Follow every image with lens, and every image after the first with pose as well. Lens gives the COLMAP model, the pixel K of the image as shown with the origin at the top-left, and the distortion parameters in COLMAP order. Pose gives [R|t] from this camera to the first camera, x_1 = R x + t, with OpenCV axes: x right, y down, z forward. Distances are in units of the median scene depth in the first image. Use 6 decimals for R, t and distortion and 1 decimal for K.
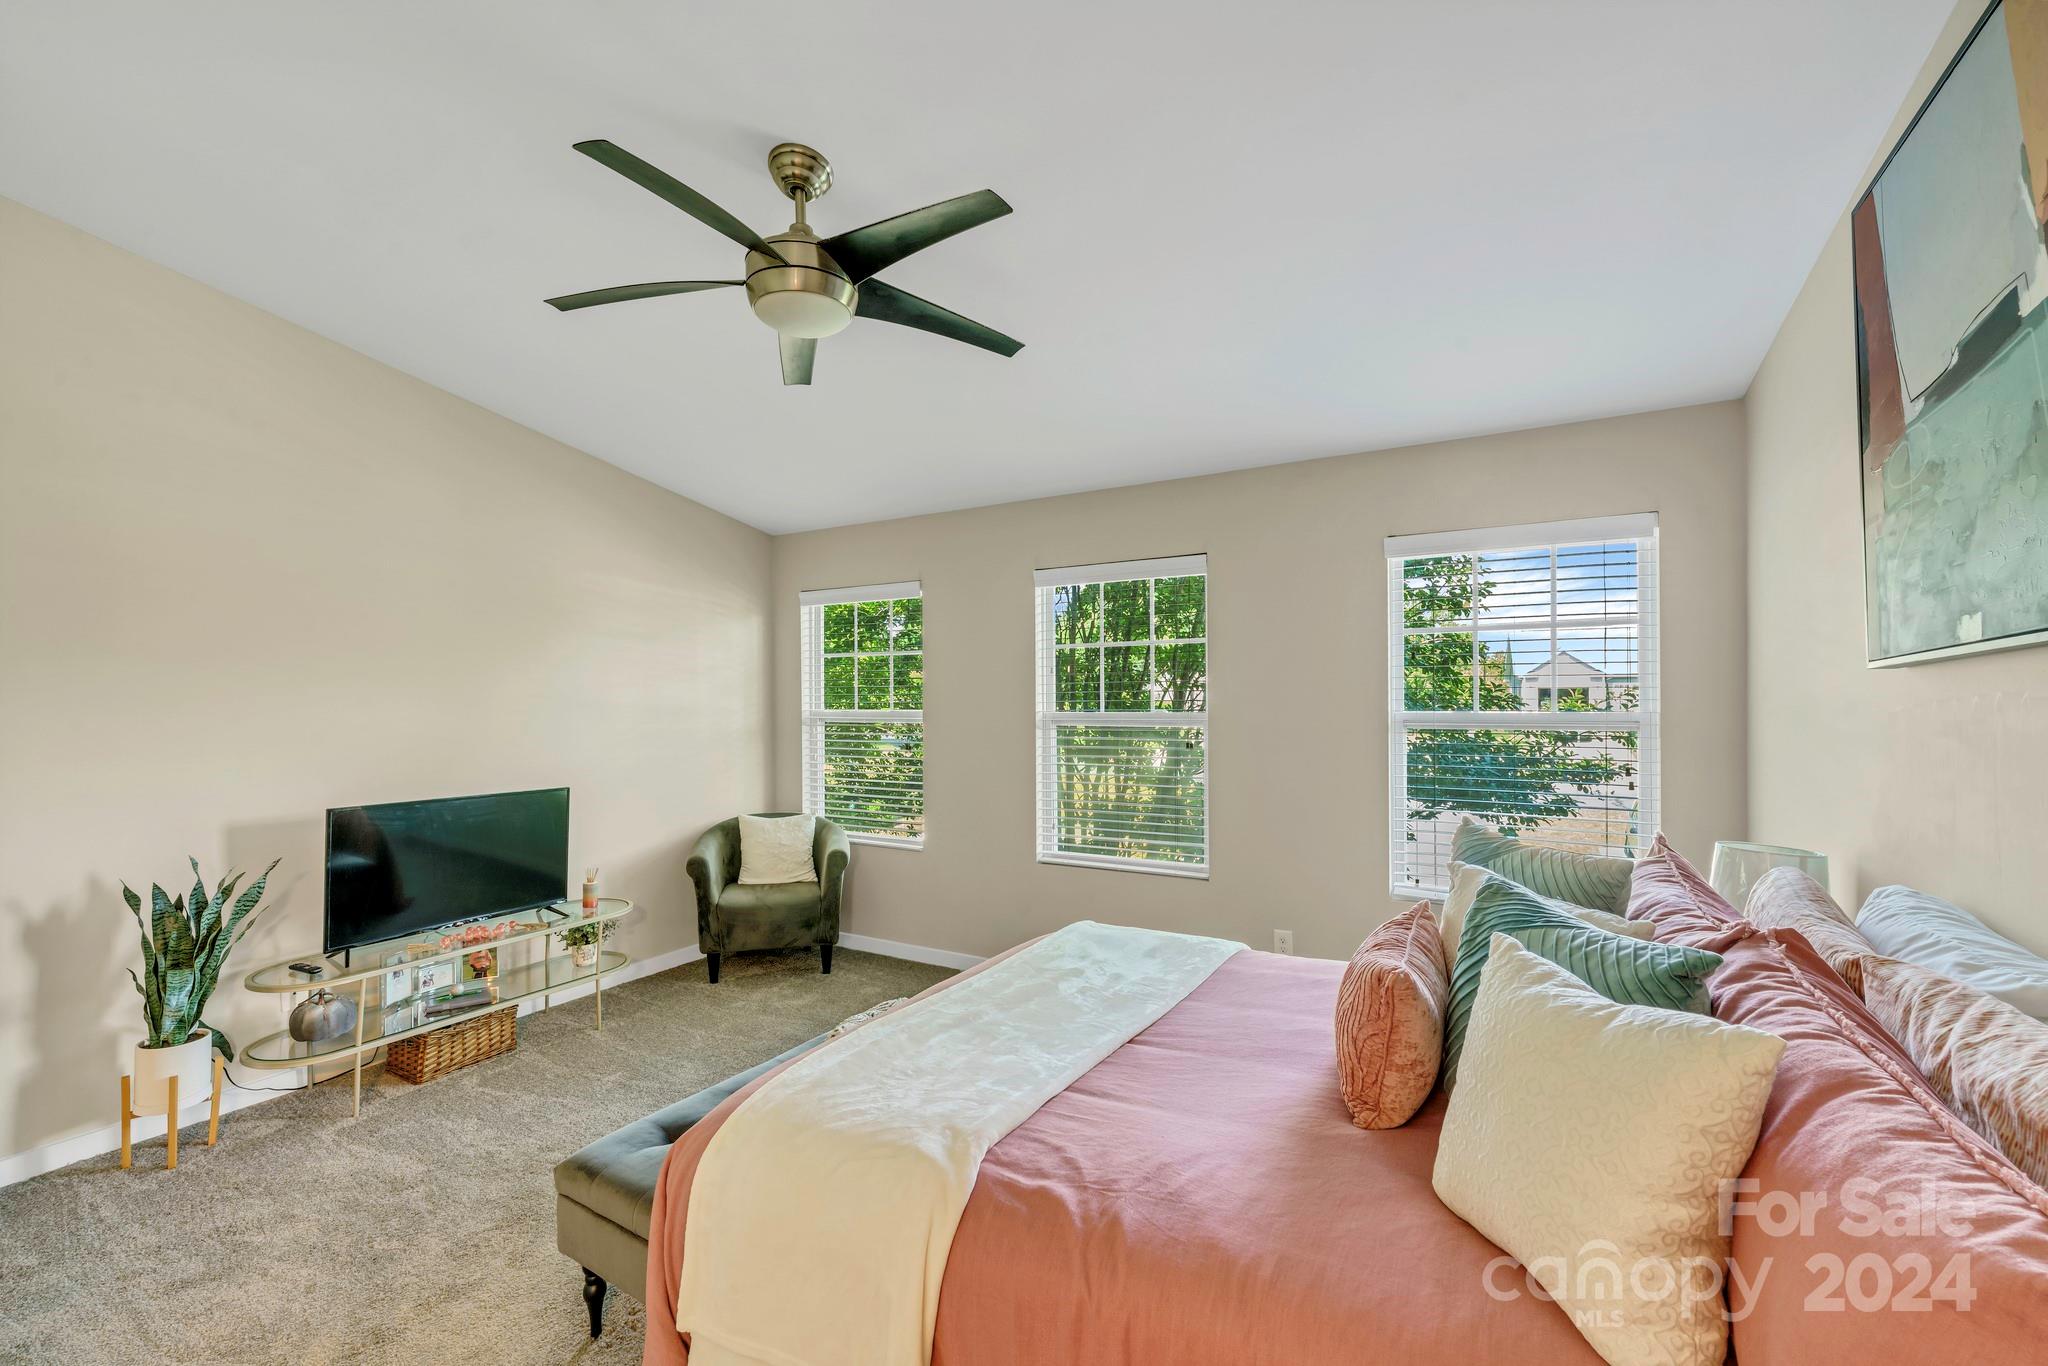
lens RADIAL K [[839.8, 0, 1030.6], [0, 839.8, 689.4], [0, 0, 1]] dist [-0.001042, -0.000150]
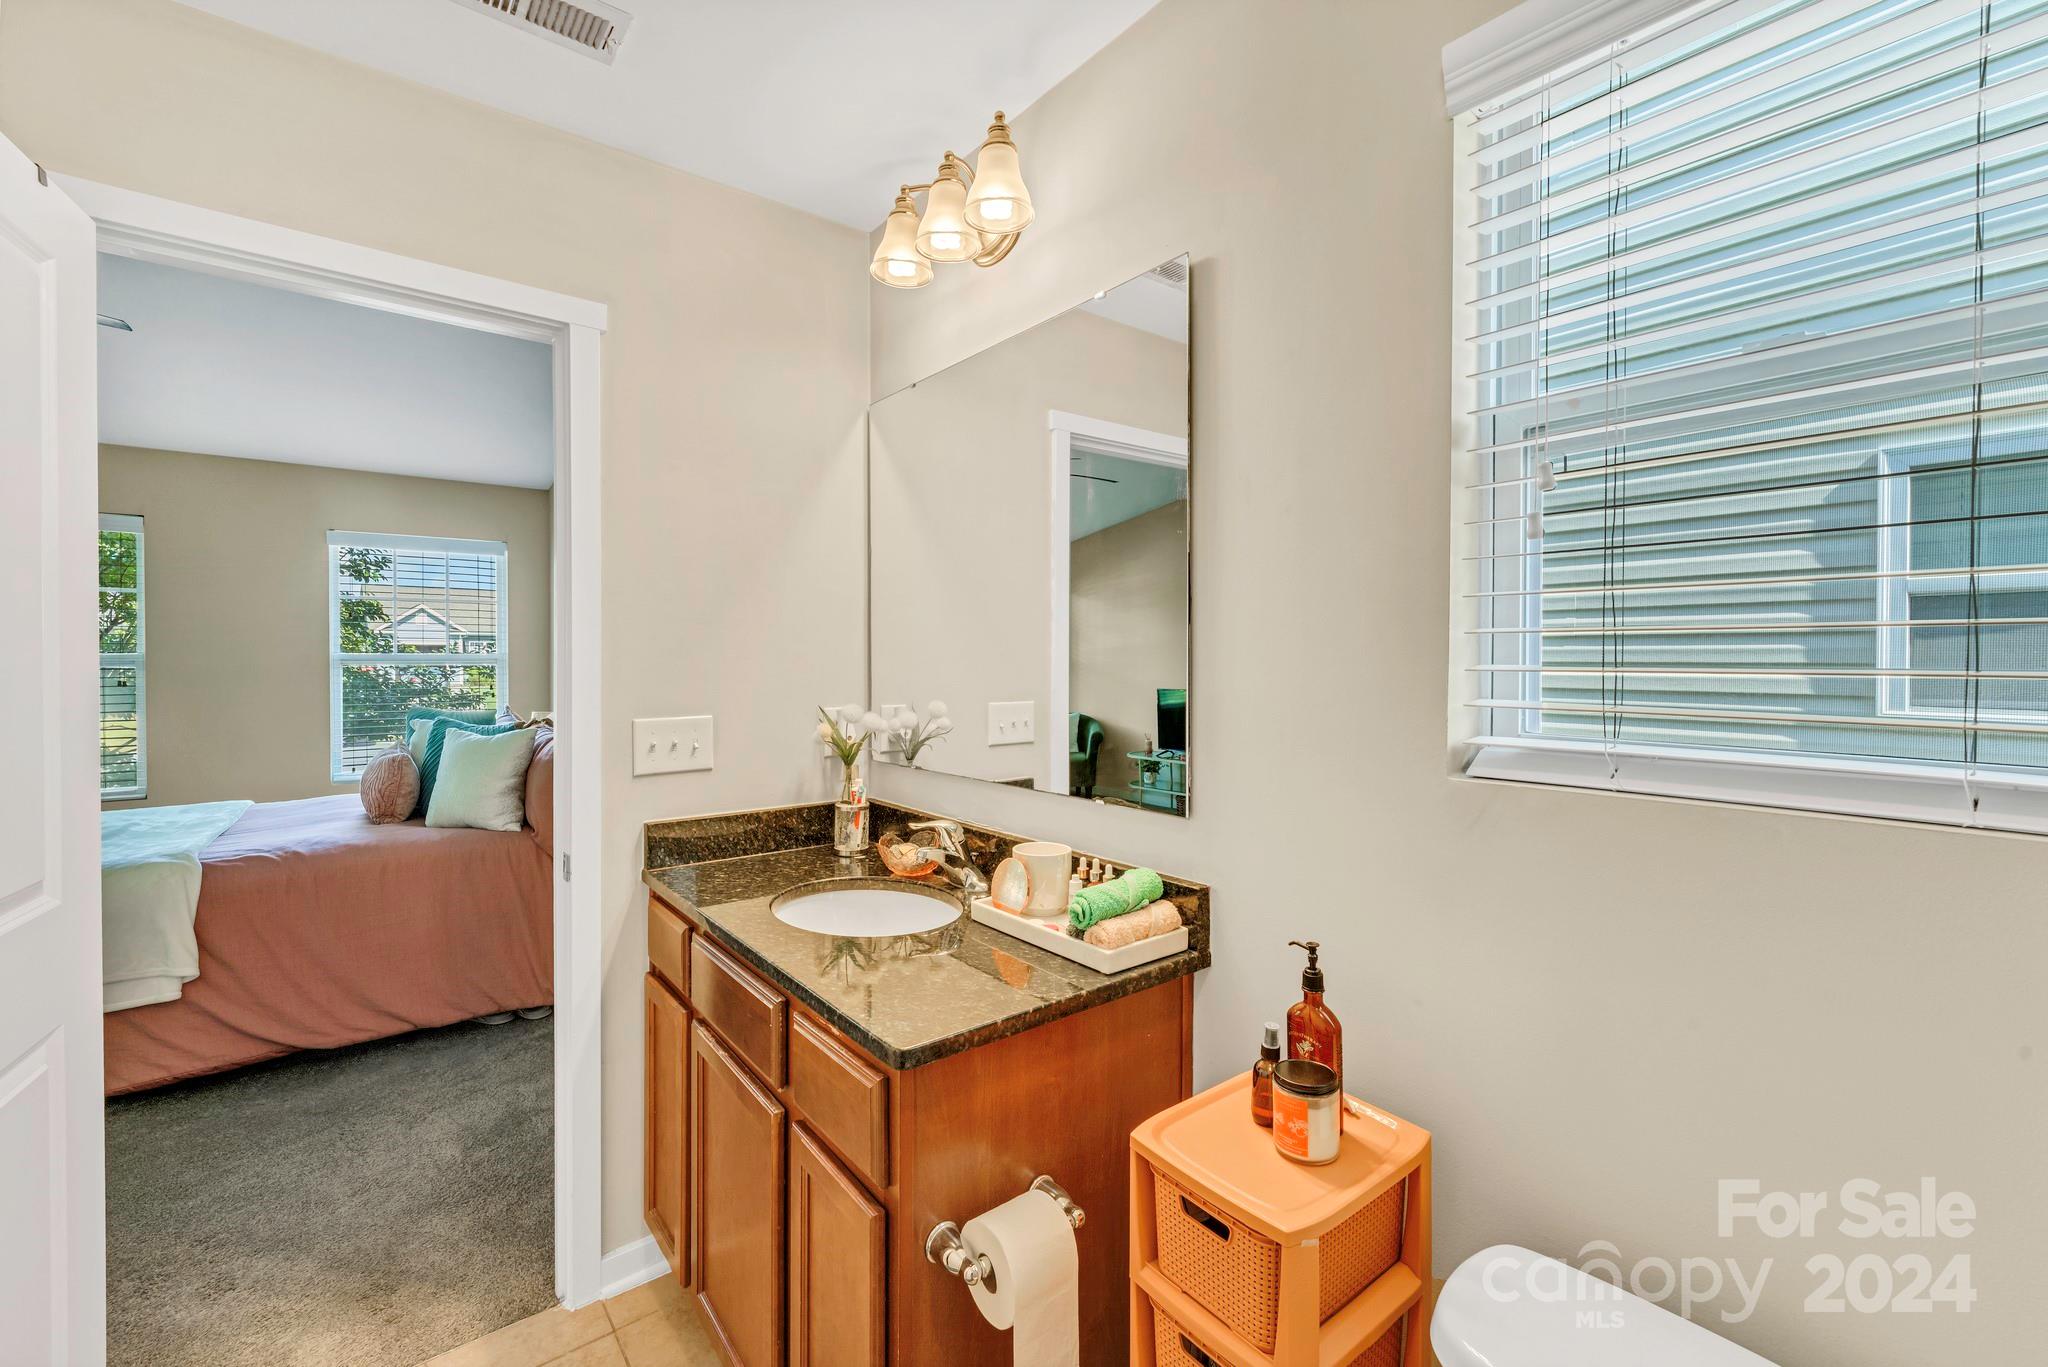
lens RADIAL K [[880.3, 0, 1016.7], [0, 880.3, 650.8], [0, 0, 1]] dist [-0.002141, -0.000290]
pose [[0.395910, -0.008657, 0.918249, -0.465134], [0.006415, 0.999957, 0.006661, 0.019154], [-0.918267, 0.003254, 0.395948, -0.633288]]
